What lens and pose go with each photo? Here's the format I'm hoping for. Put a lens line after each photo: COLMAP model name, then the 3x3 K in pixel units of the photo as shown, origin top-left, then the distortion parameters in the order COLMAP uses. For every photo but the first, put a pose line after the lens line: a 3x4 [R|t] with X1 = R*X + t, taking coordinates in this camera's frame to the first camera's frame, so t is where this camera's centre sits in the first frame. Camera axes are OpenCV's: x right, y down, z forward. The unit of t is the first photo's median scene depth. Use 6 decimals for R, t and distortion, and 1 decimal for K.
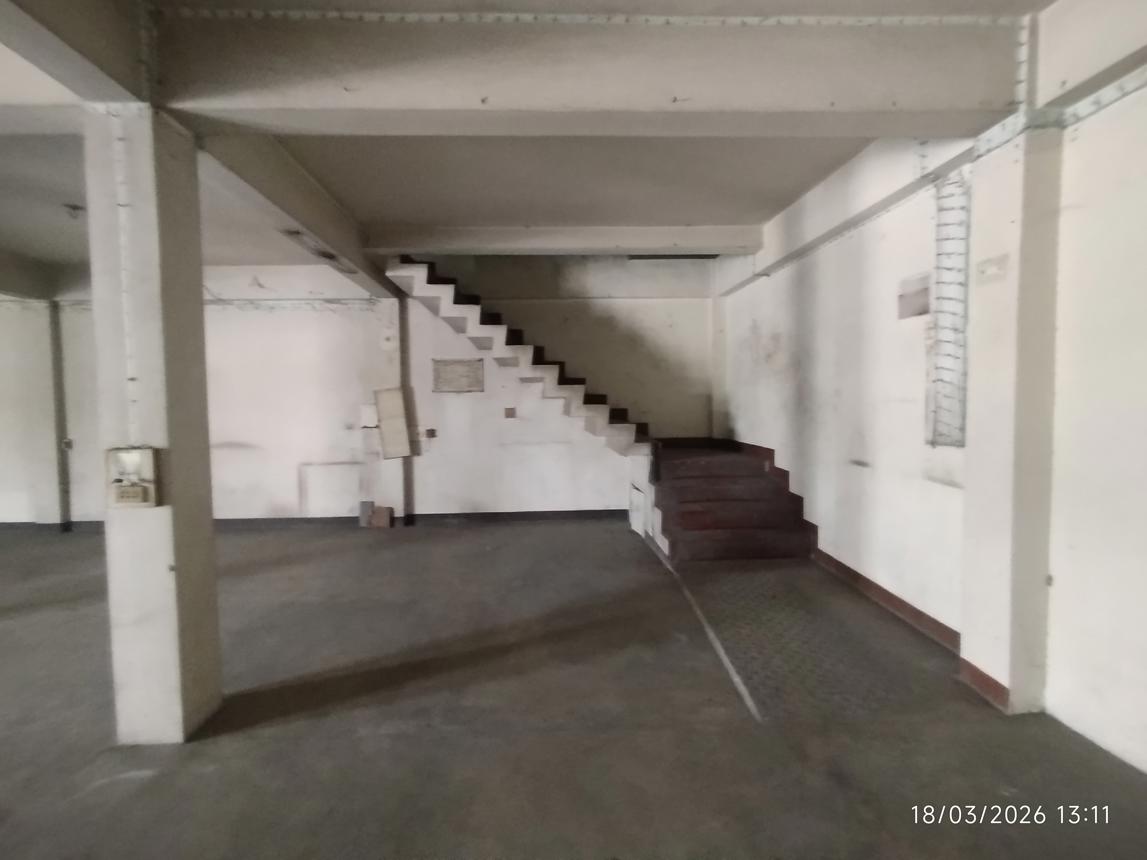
lens RADIAL K [[529.9, 0, 577.7], [0, 529.9, 426.9], [0, 0, 1]] dist [0.001618, 0.000679]
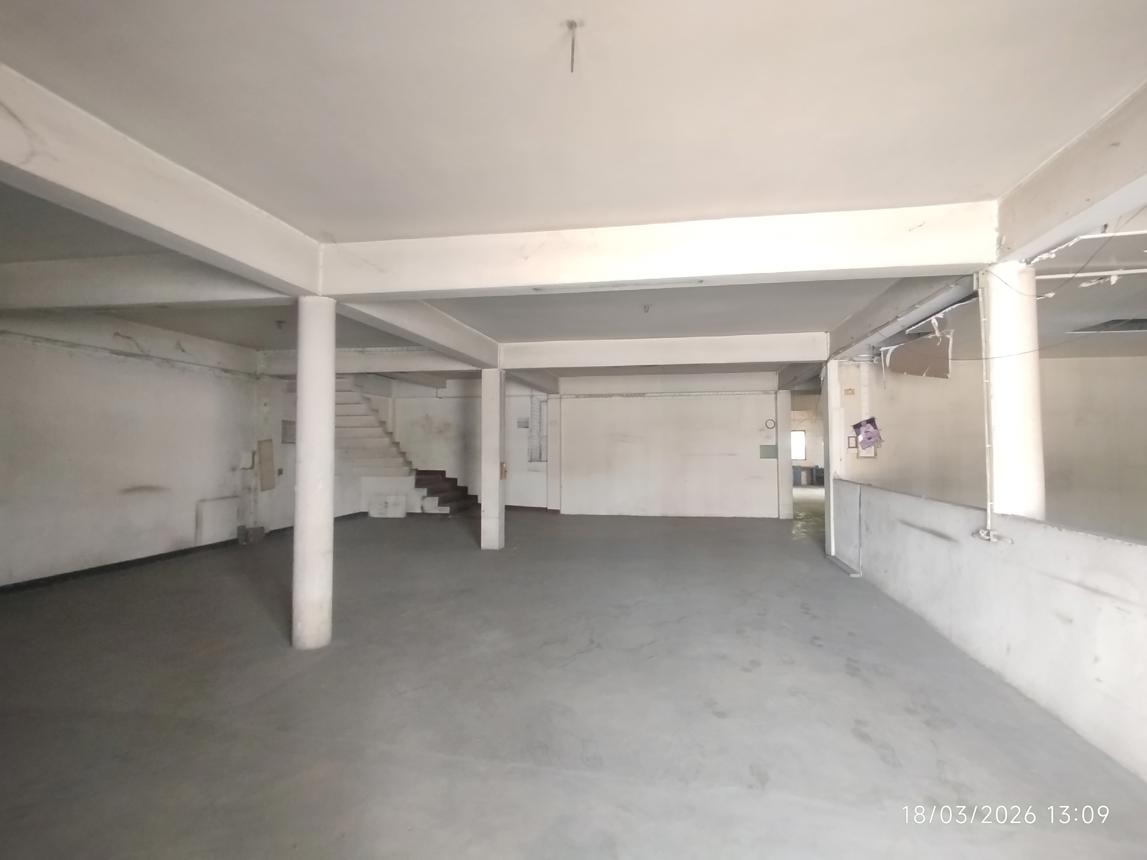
lens RADIAL K [[529.9, 0, 577.7], [0, 529.9, 426.9], [0, 0, 1]] dist [0.001618, 0.000679]
pose [[0.222540, 0.048827, 0.973700, -1.512956], [0.045057, 0.997163, -0.060301, 0.014415], [-0.973882, 0.057291, 0.219709, -0.104157]]
